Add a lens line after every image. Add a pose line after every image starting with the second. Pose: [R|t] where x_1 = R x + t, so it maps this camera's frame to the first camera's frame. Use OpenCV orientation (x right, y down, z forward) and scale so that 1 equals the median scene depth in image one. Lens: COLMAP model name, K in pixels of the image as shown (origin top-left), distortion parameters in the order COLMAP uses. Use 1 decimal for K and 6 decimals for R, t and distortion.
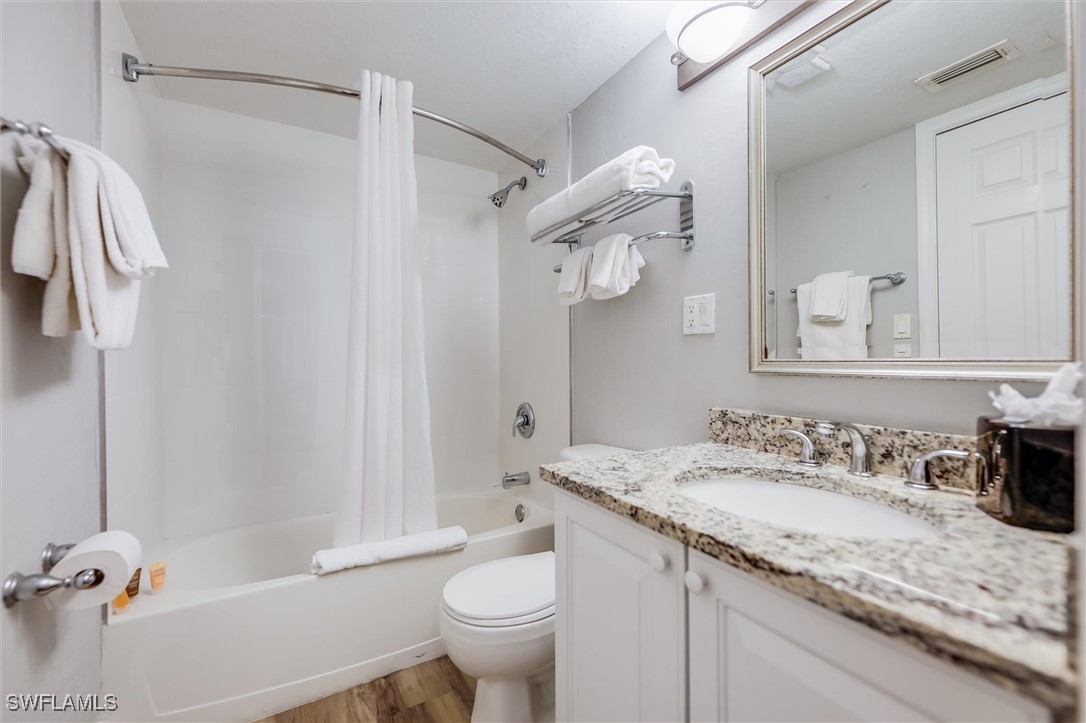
lens RADIAL K [[465.5, 0, 544.7], [0, 465.5, 367.2], [0, 0, 1]] dist [0.001924, -0.000200]
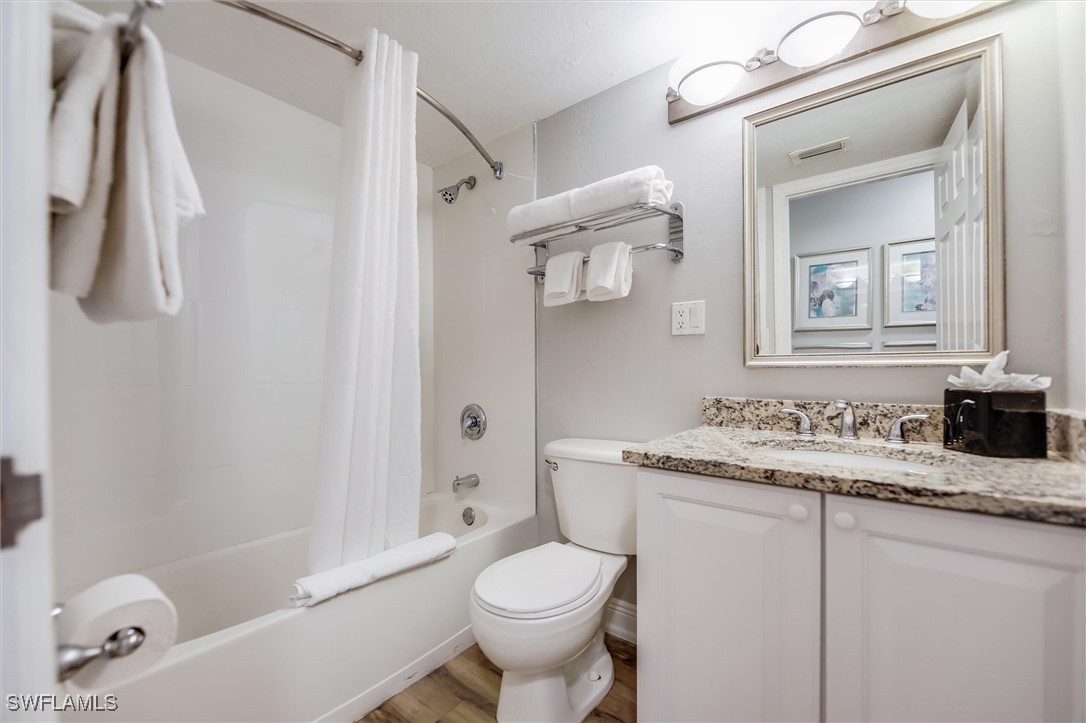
lens RADIAL K [[452.2, 0, 543.7], [0, 452.2, 375.9], [0, 0, 1]] dist [-0.010771, -0.000298]
pose [[0.927281, -0.001526, 0.374363, -0.499593], [0.003986, 0.999975, -0.005796, 0.043552], [-0.374345, 0.006867, 0.927264, 0.102273]]
